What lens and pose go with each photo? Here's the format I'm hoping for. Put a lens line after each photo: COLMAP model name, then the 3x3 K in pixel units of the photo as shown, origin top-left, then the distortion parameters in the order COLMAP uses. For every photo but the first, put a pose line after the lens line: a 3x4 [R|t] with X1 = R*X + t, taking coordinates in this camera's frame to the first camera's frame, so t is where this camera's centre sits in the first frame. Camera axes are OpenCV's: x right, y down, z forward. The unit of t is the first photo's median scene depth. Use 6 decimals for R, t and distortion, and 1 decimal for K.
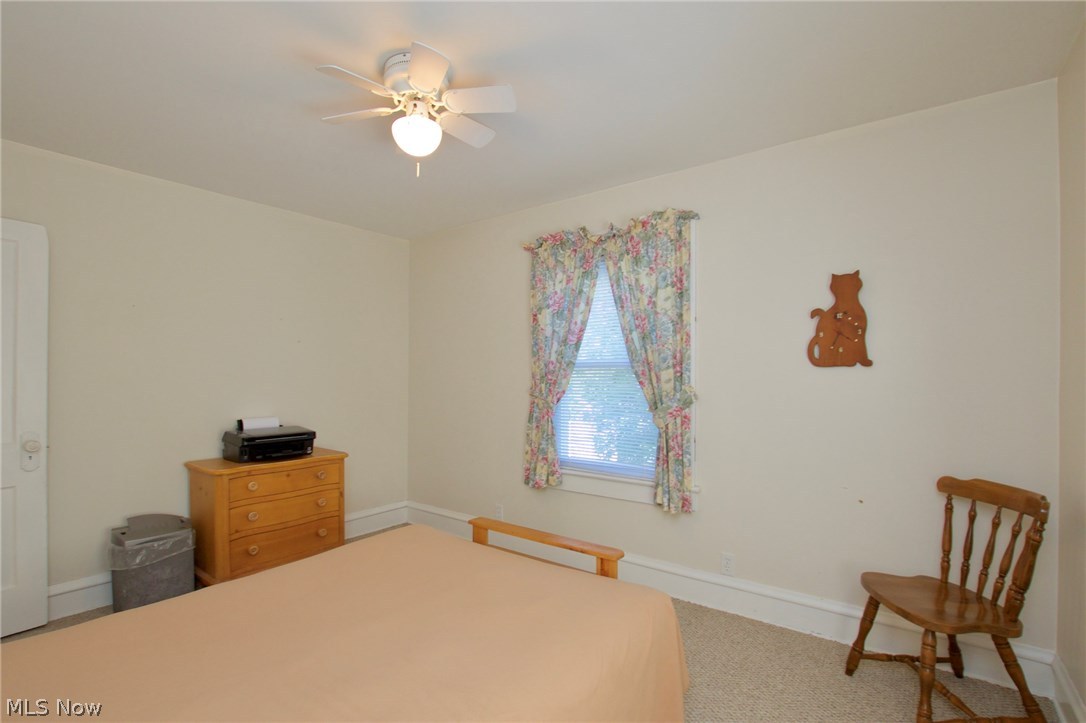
lens RADIAL K [[497.2, 0, 546.5], [0, 497.2, 376.2], [0, 0, 1]] dist [-0.025900, 0.001557]
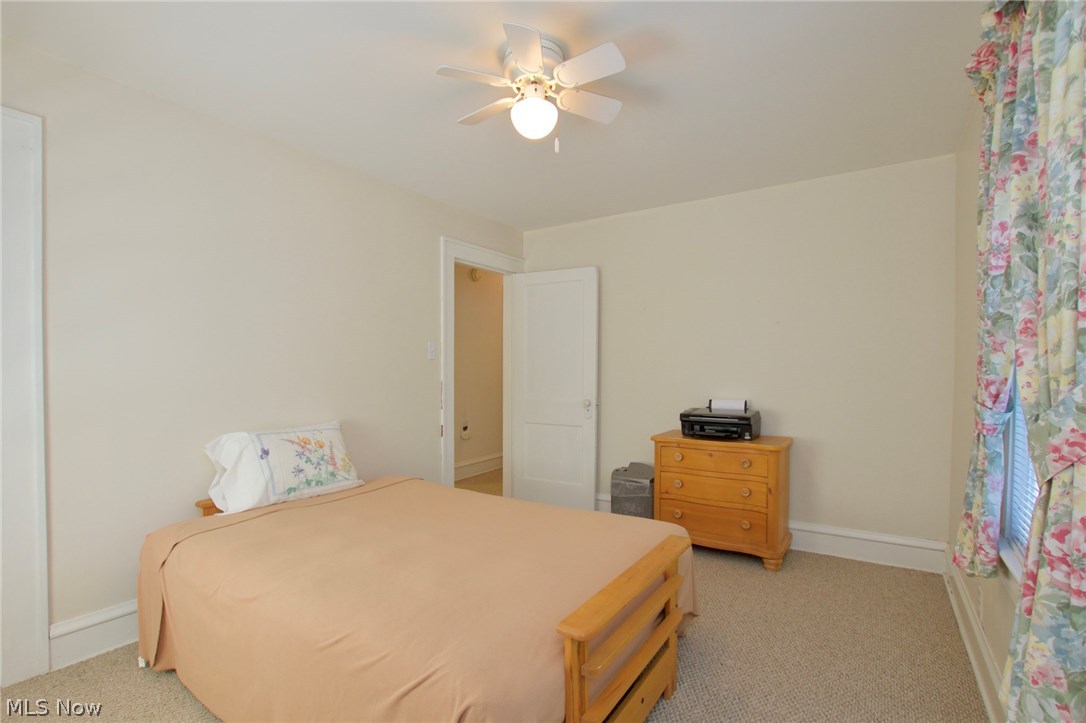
lens RADIAL K [[497.2, 0, 546.5], [0, 497.2, 376.2], [0, 0, 1]] dist [-0.025900, 0.001557]
pose [[0.070339, 0.015261, -0.997406, 0.480352], [0.000231, 0.999883, 0.015315, 0.020880], [0.997523, -0.001308, 0.070327, 0.587540]]
